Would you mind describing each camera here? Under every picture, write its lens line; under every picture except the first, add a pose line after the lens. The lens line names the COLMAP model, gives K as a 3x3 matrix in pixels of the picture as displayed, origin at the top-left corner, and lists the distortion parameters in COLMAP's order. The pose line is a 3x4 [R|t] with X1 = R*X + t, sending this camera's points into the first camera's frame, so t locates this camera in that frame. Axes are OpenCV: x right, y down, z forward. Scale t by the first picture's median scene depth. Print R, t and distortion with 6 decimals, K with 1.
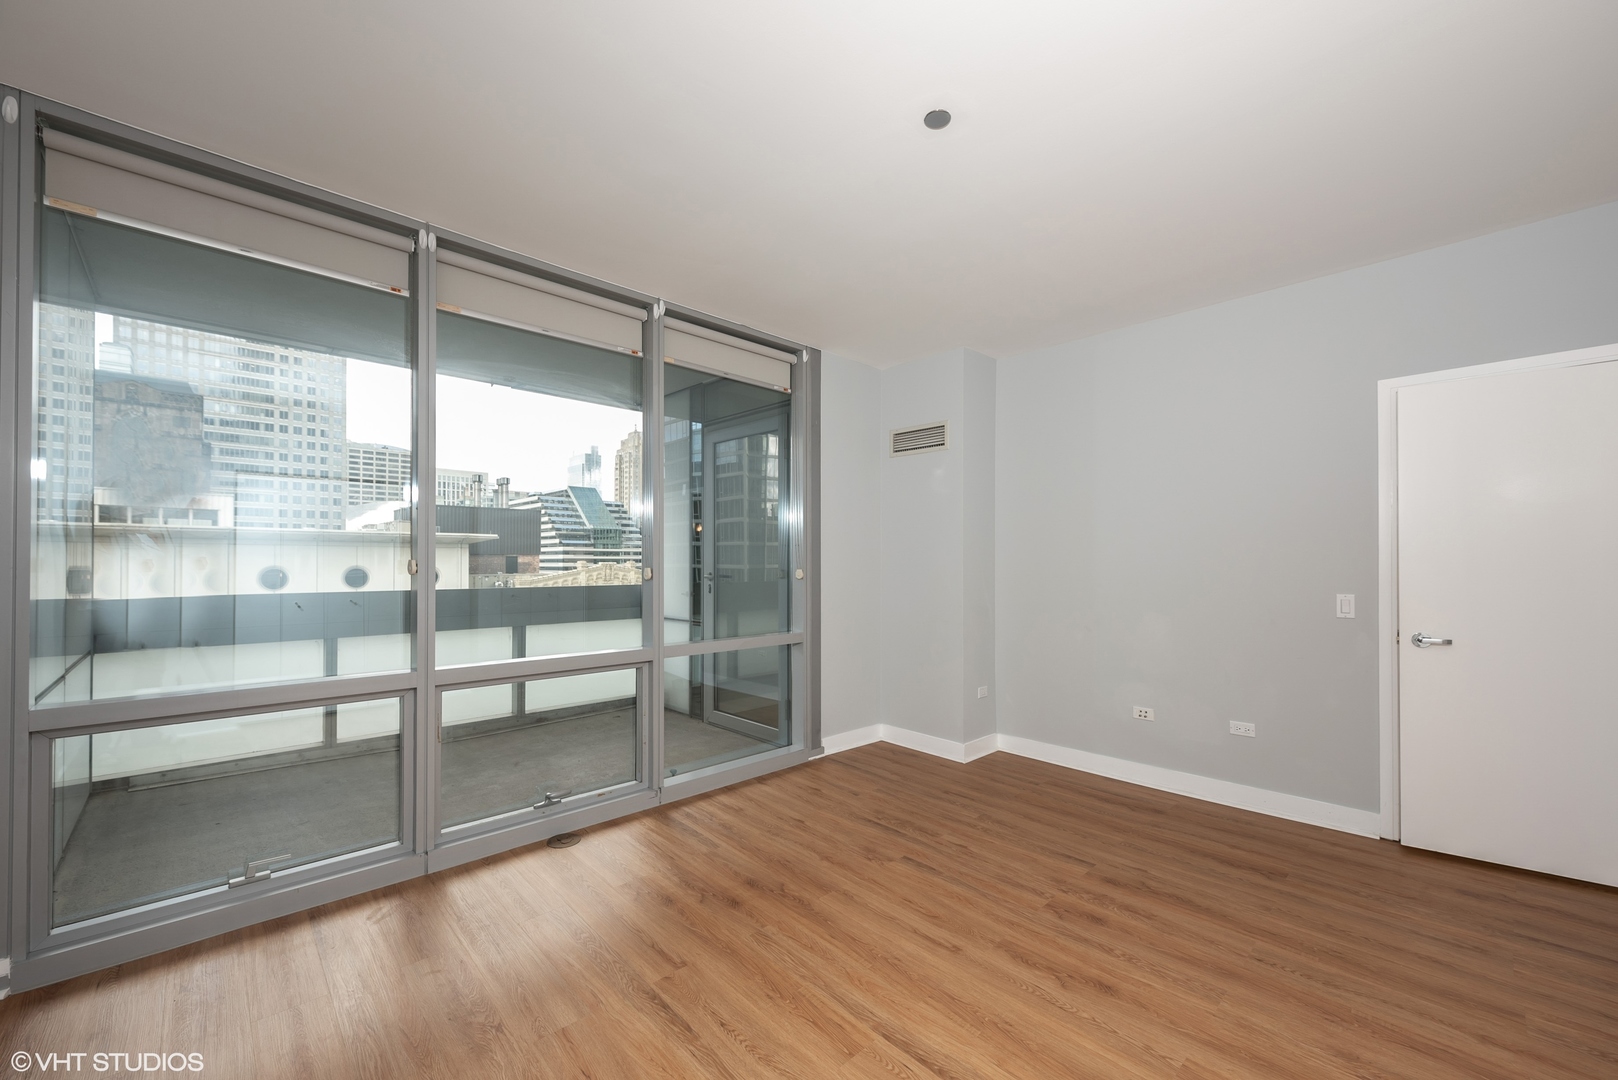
lens RADIAL K [[636.8, 0, 809.0], [0, 636.8, 555.5], [0, 0, 1]] dist [-0.000616, -0.000050]
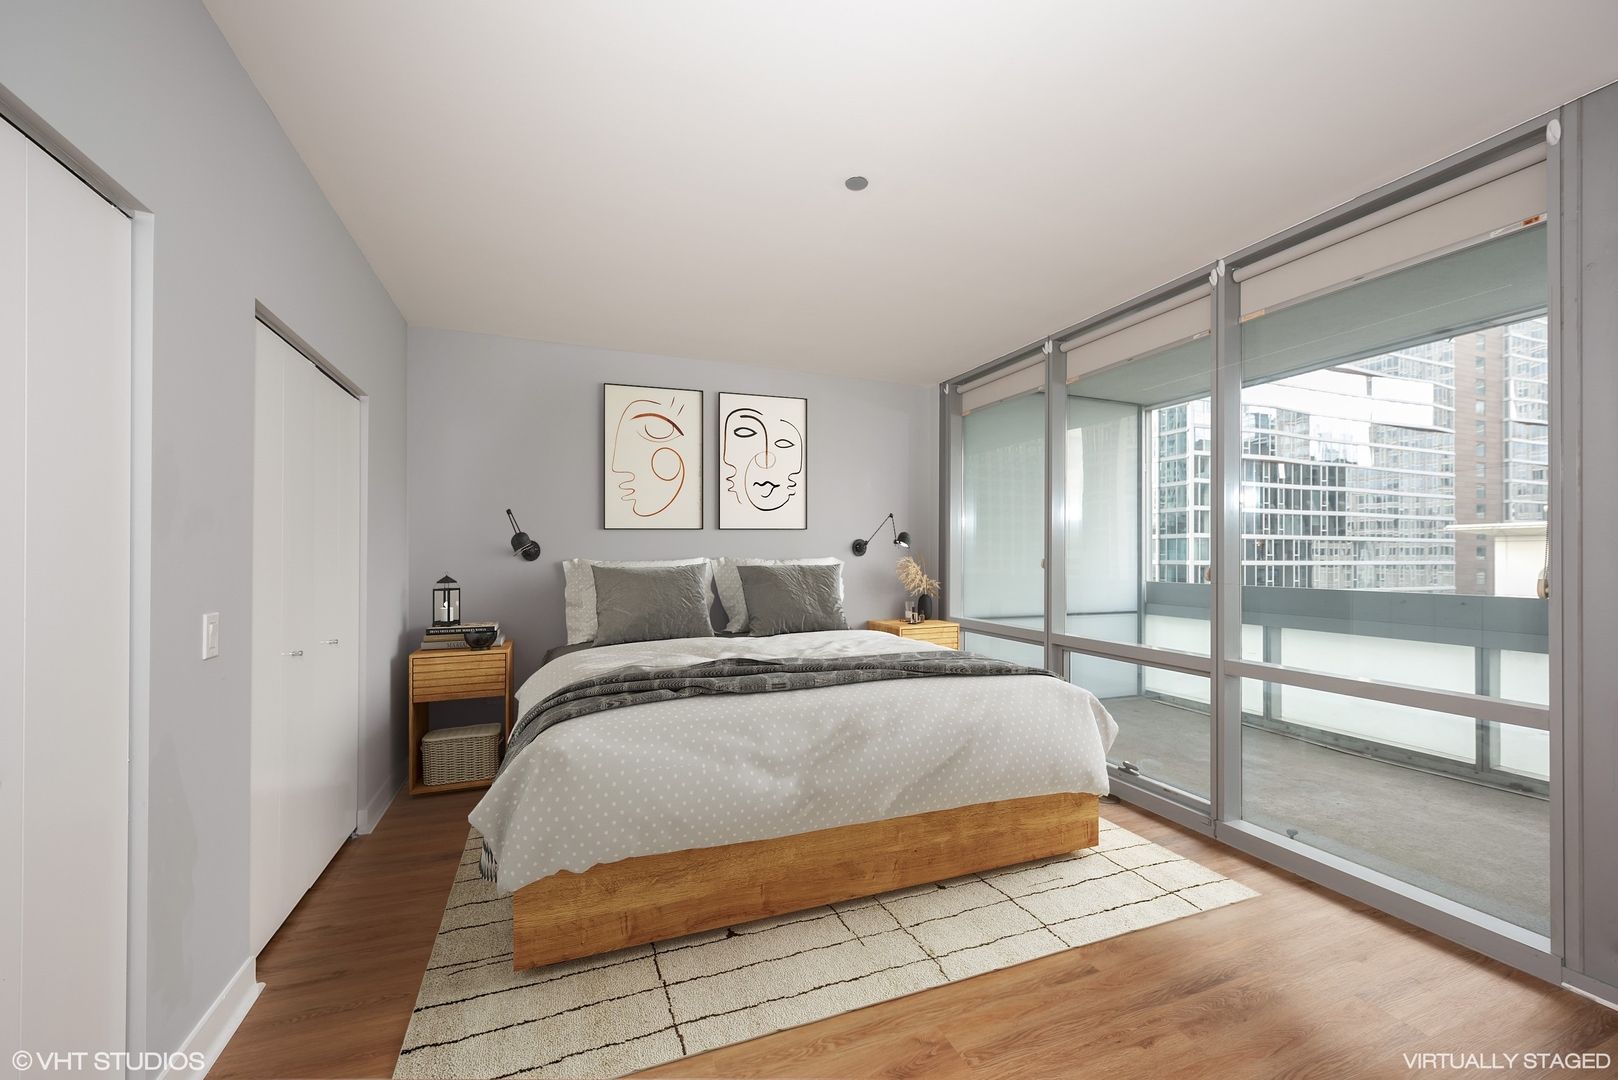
lens RADIAL K [[636.8, 0, 809.0], [0, 636.8, 555.5], [0, 0, 1]] dist [-0.000616, -0.000050]
pose [[-0.371420, -0.001305, -0.928464, 0.799991], [0.009537, 0.999941, -0.005220, 0.000339], [0.928416, -0.010793, -0.371385, 0.819550]]
